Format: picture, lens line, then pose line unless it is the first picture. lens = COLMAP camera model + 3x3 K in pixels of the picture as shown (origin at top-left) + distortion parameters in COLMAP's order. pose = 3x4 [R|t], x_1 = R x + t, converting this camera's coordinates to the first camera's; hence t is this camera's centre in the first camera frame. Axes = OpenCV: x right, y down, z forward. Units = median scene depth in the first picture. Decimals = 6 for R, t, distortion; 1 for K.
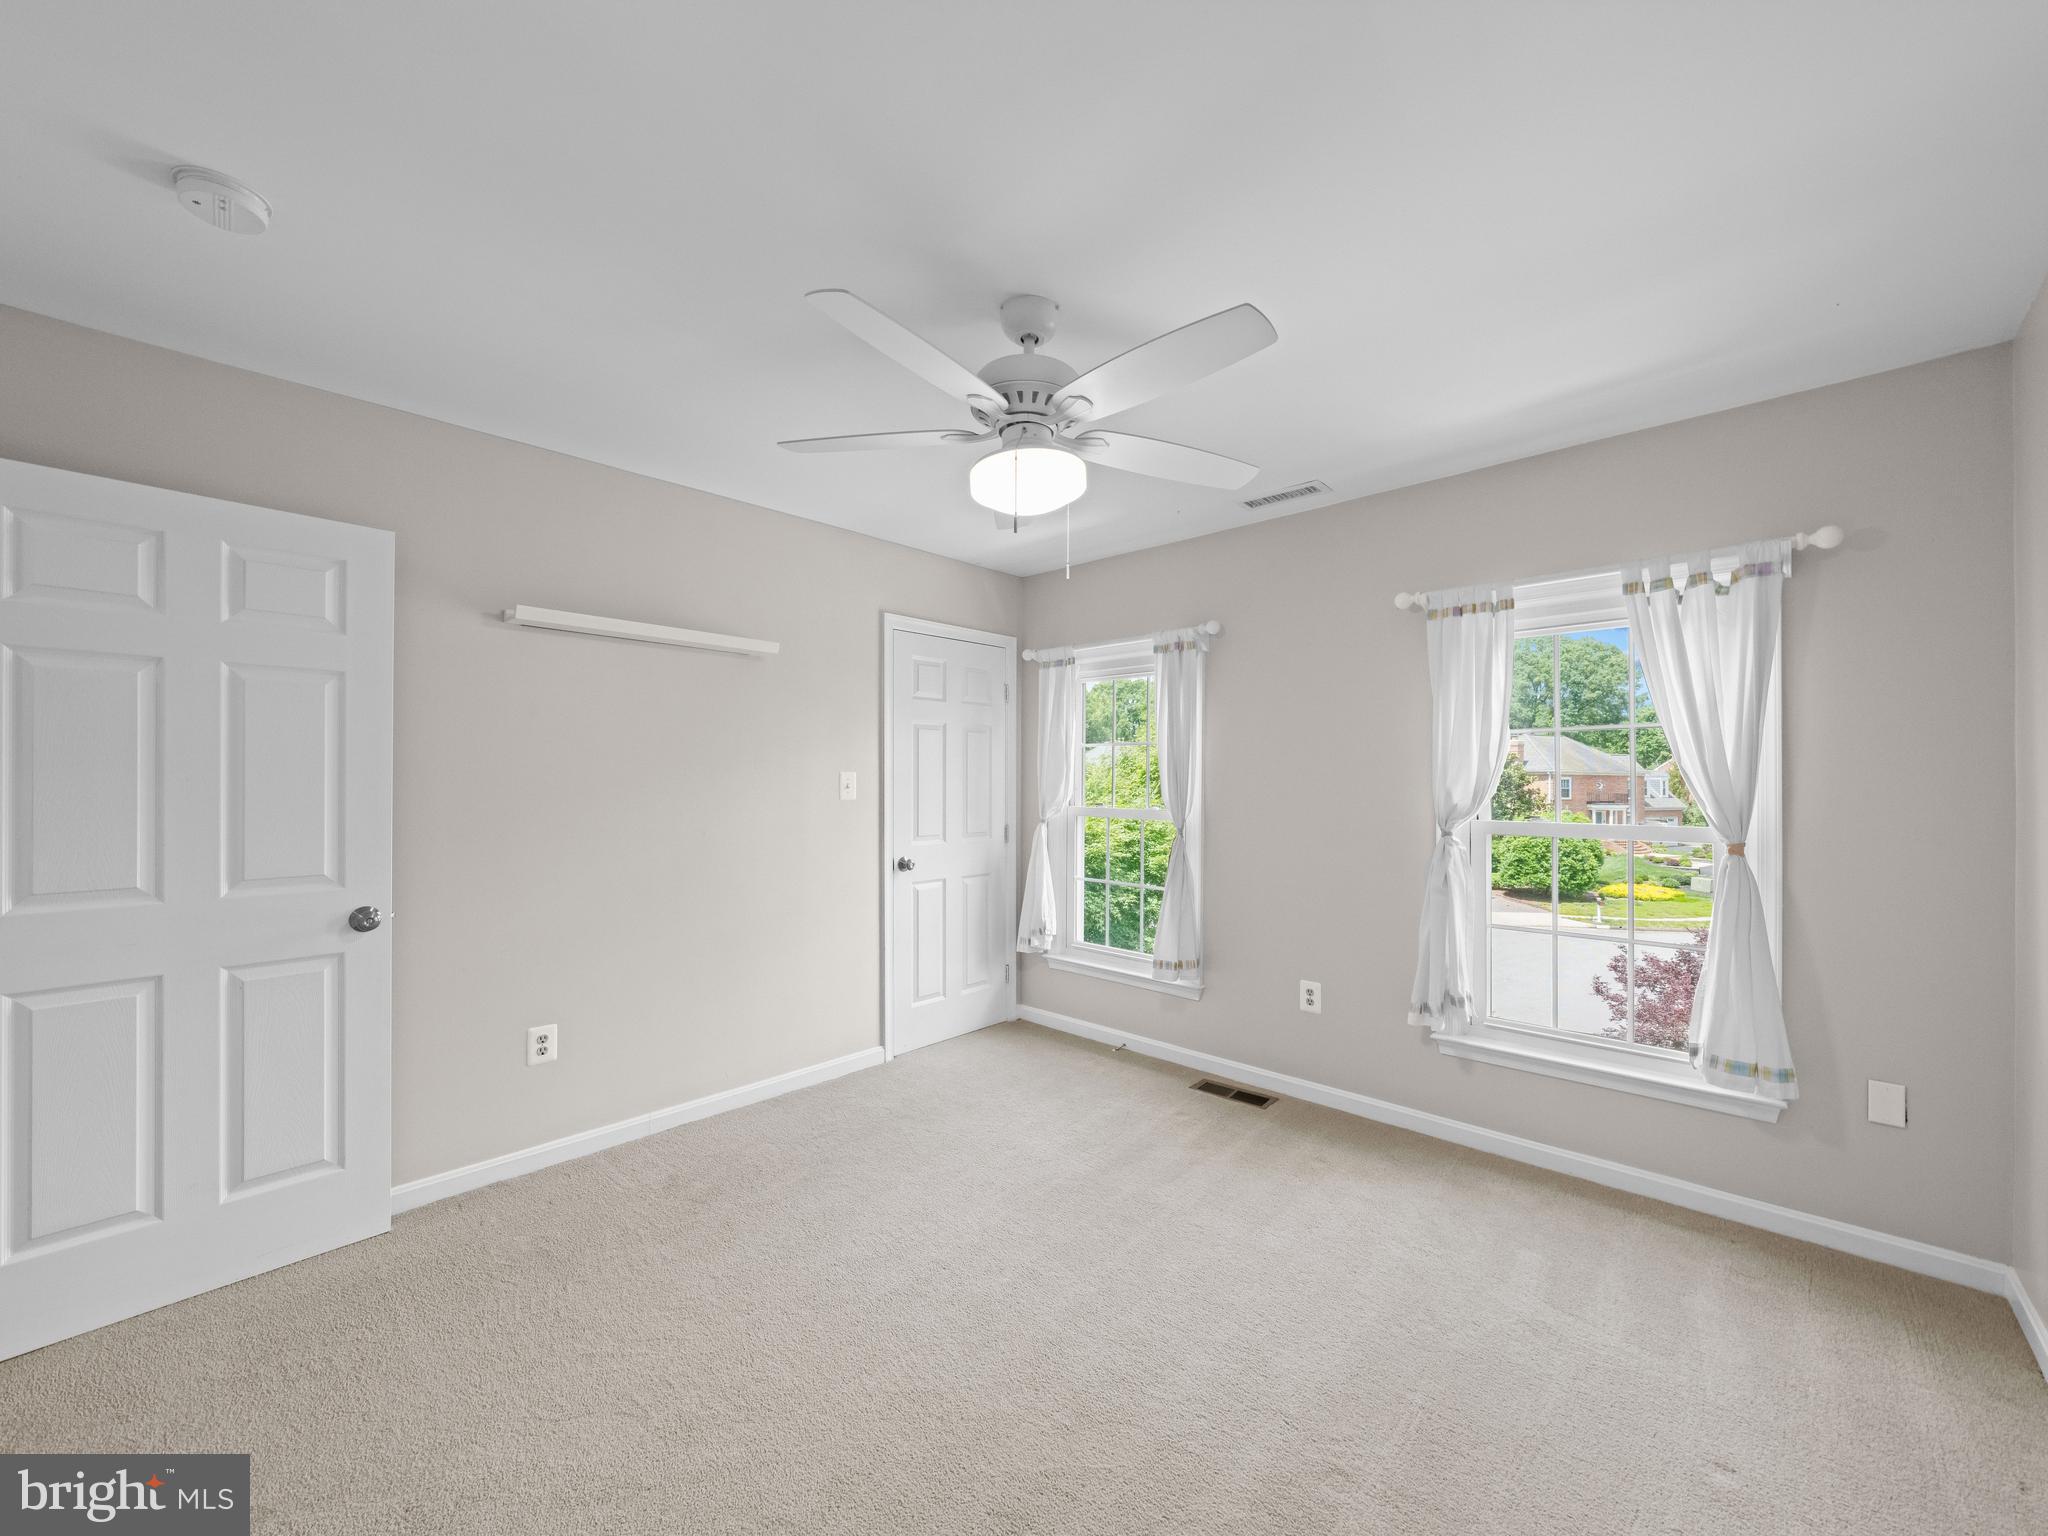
lens RADIAL K [[793.9, 0, 955.5], [0, 793.9, 775.5], [0, 0, 1]] dist [-0.000078, -0.000622]
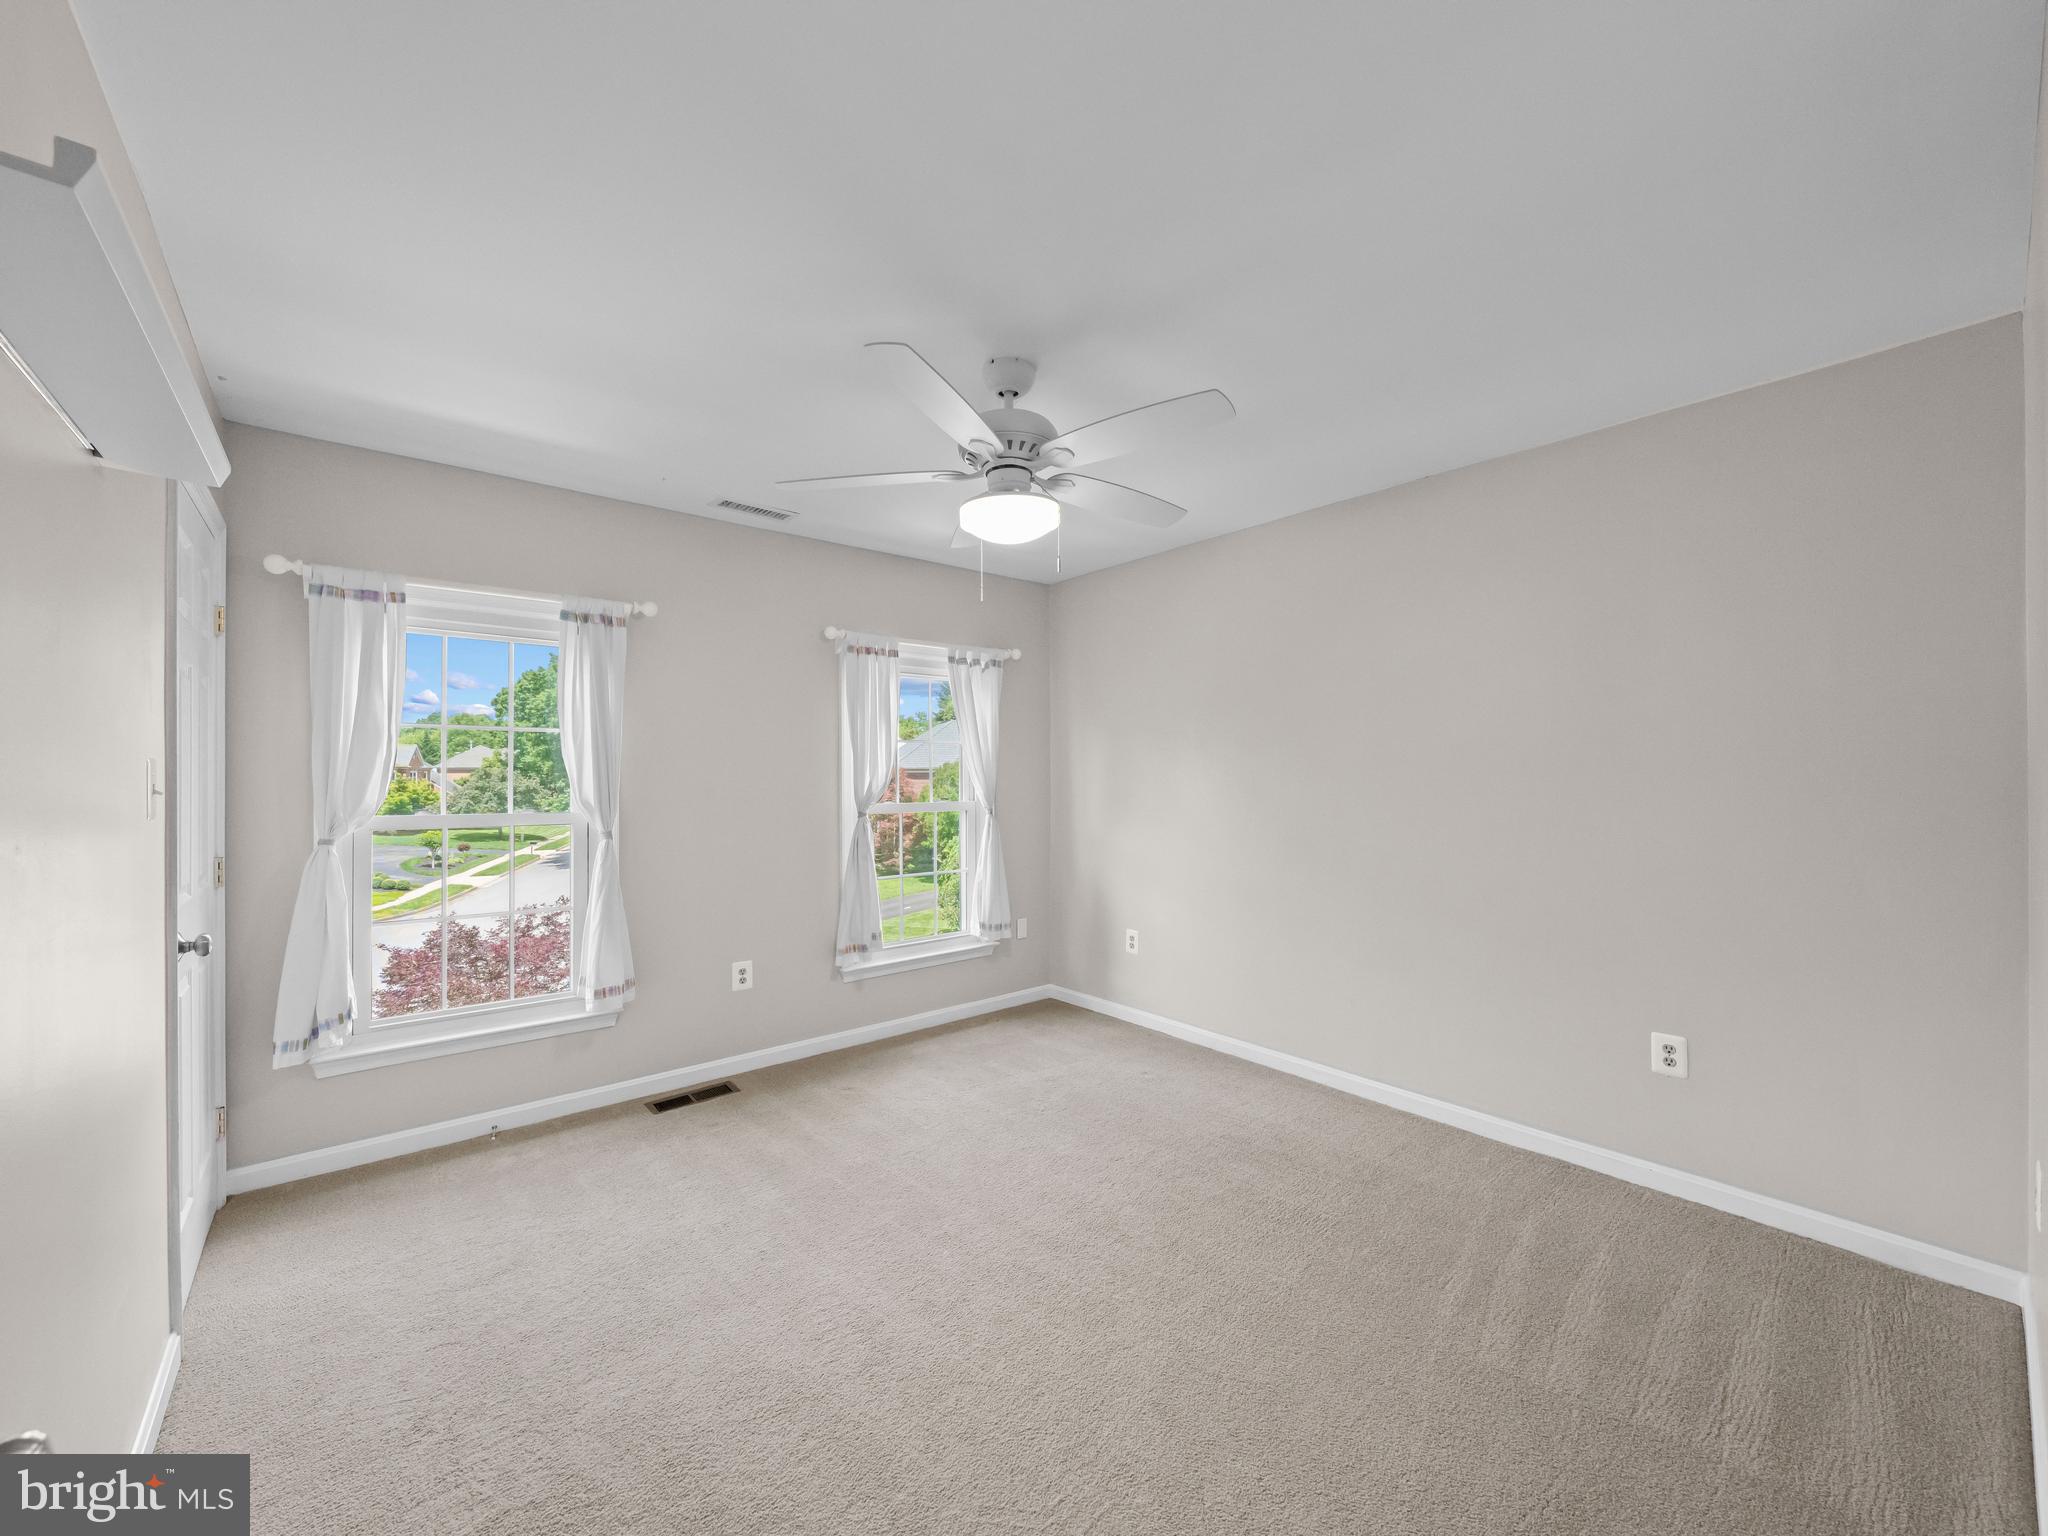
lens RADIAL K [[793.9, 0, 1016.2], [0, 793.9, 777.0], [0, 0, 1]] dist [-0.000078, -0.000622]
pose [[0.089252, 0.003188, 0.996004, -0.594645], [0.001801, 0.999993, -0.003362, 0.012828], [-0.996007, 0.002094, 0.089246, 0.529638]]
